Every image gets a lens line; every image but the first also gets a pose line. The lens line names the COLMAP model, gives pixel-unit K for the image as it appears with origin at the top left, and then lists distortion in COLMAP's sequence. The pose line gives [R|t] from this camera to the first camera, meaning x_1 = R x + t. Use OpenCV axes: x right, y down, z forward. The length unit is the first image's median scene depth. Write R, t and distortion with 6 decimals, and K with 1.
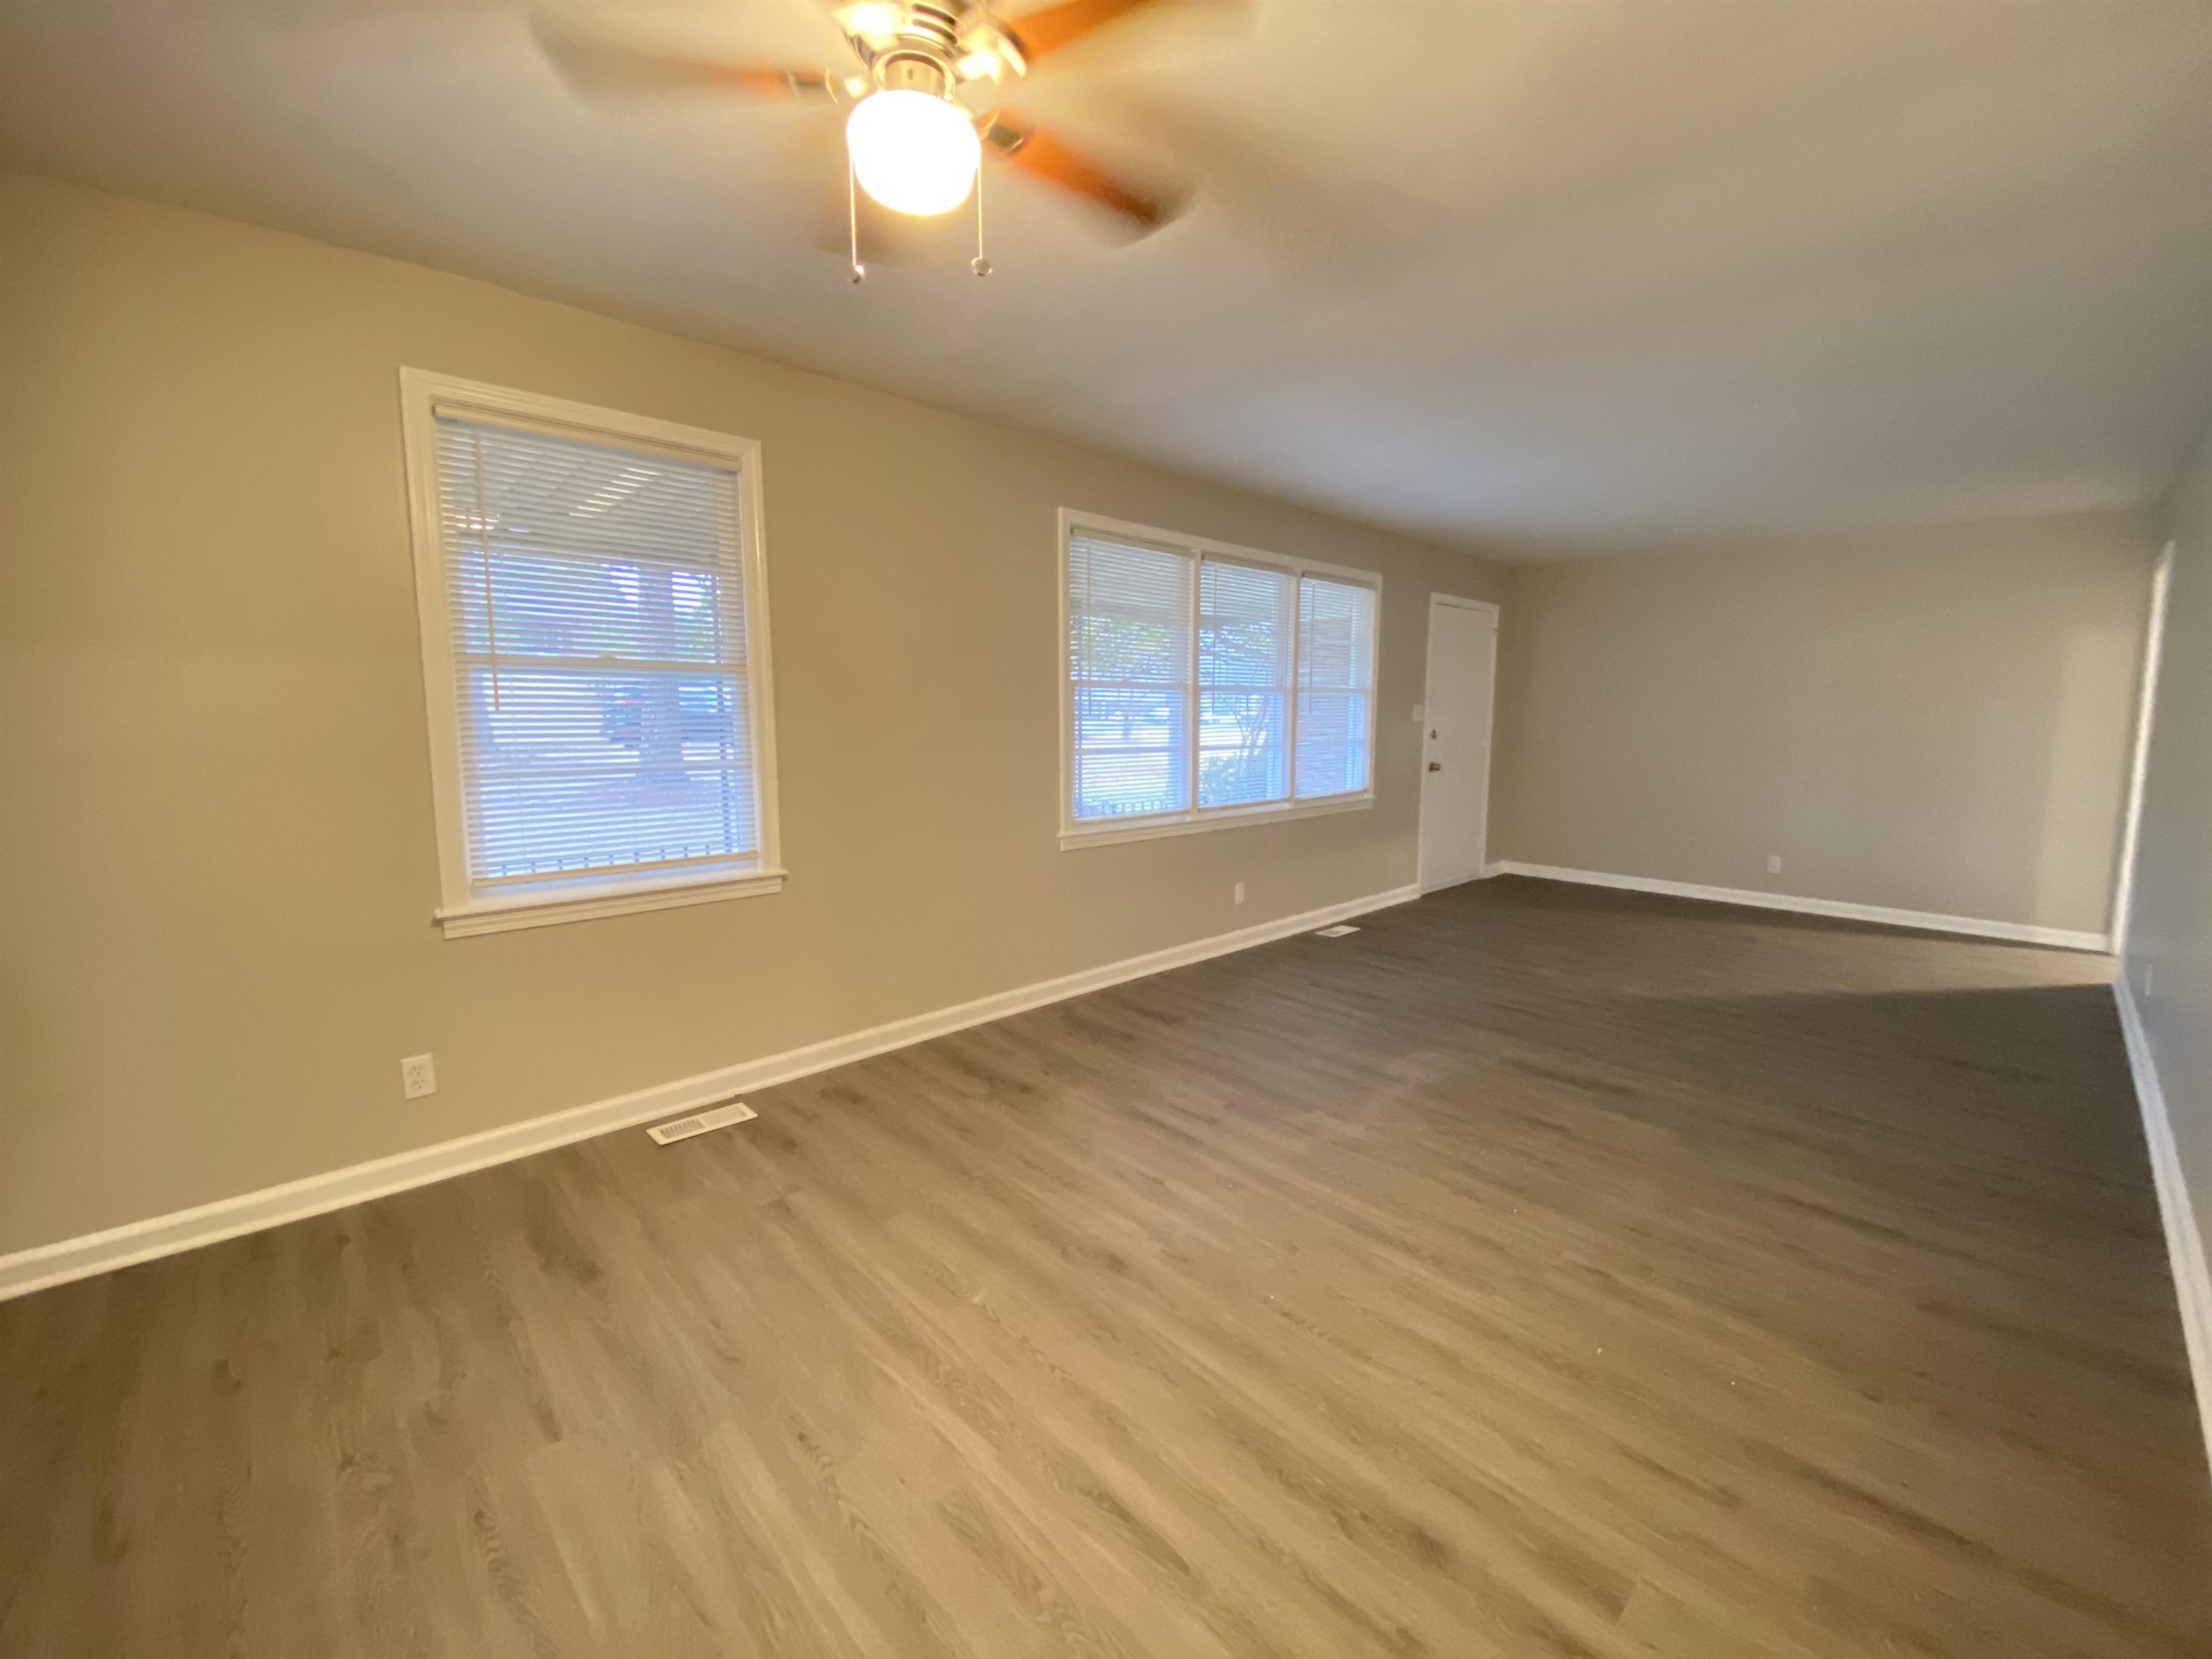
lens RADIAL K [[883.4, 0, 1107.6], [0, 883.4, 827.8], [0, 0, 1]] dist [-0.000294, -0.000479]
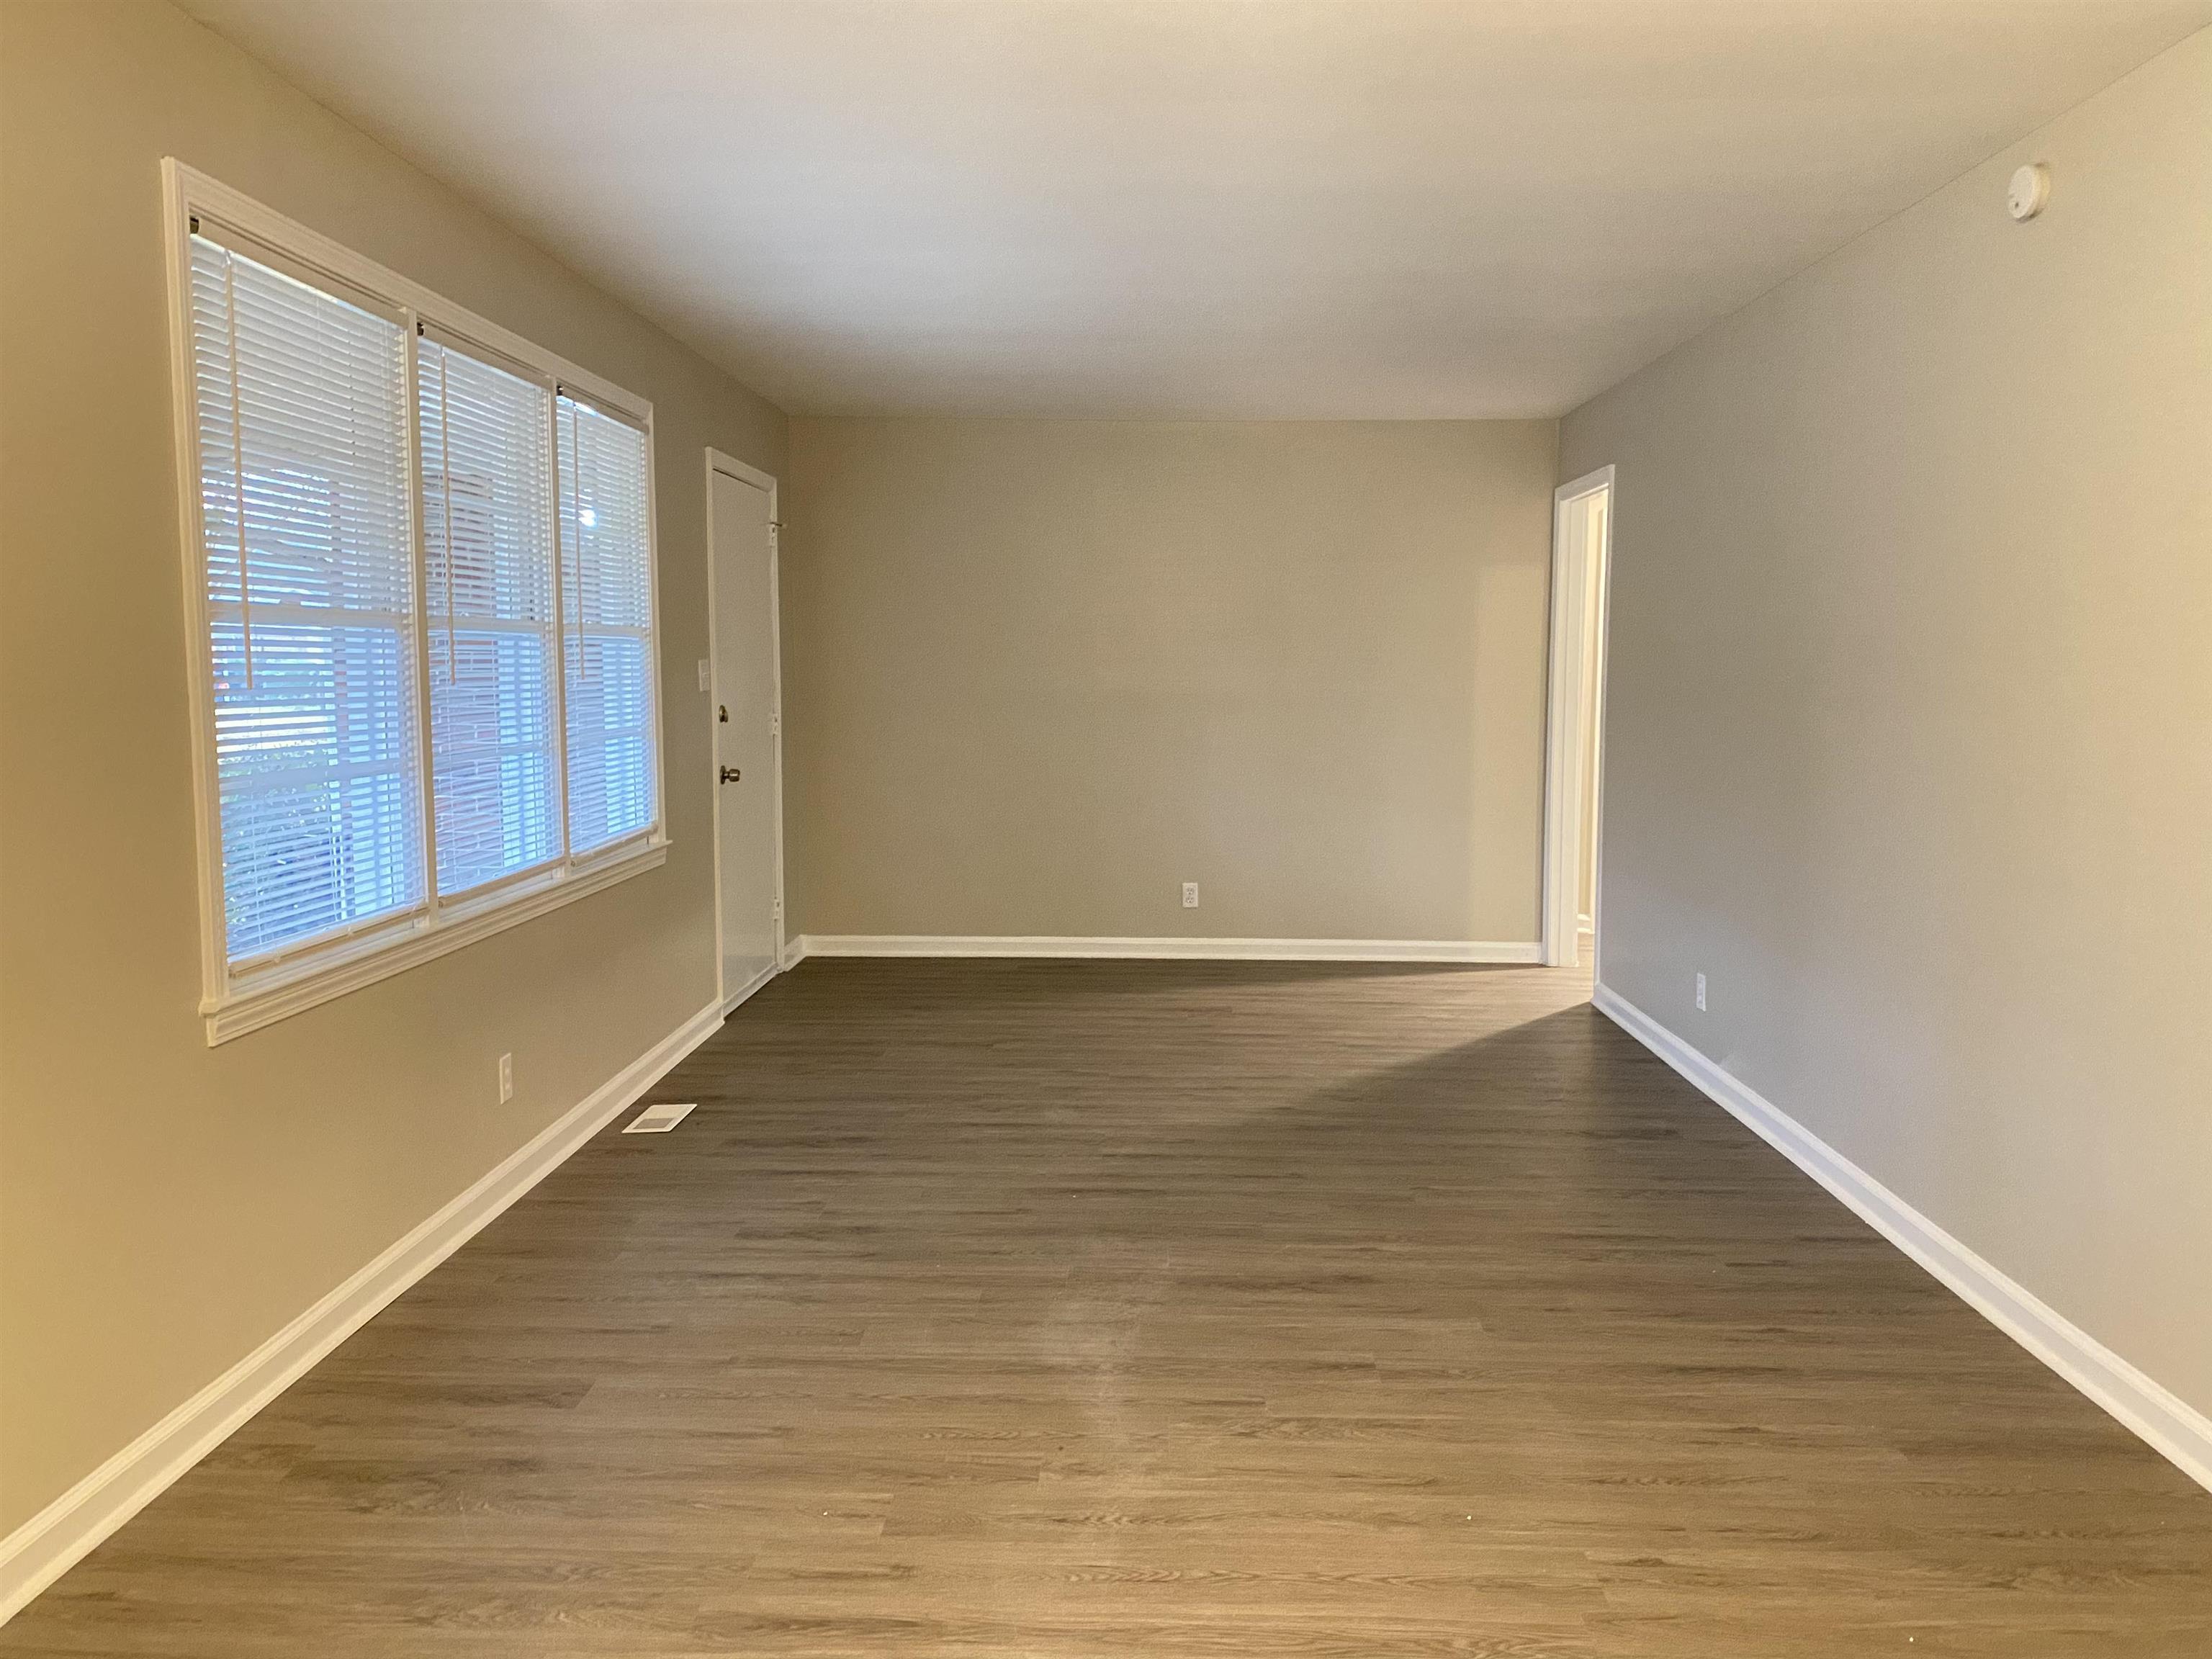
lens RADIAL K [[1692.2, 0, 1108.6], [0, 1692.2, 822.3], [0, 0, 1]] dist [0.039485, -0.016602]
pose [[0.702289, -0.067614, 0.708674, -0.298728], [0.090350, 0.995895, 0.005481, -0.040164], [-0.706136, 0.060179, 0.705515, 0.193480]]
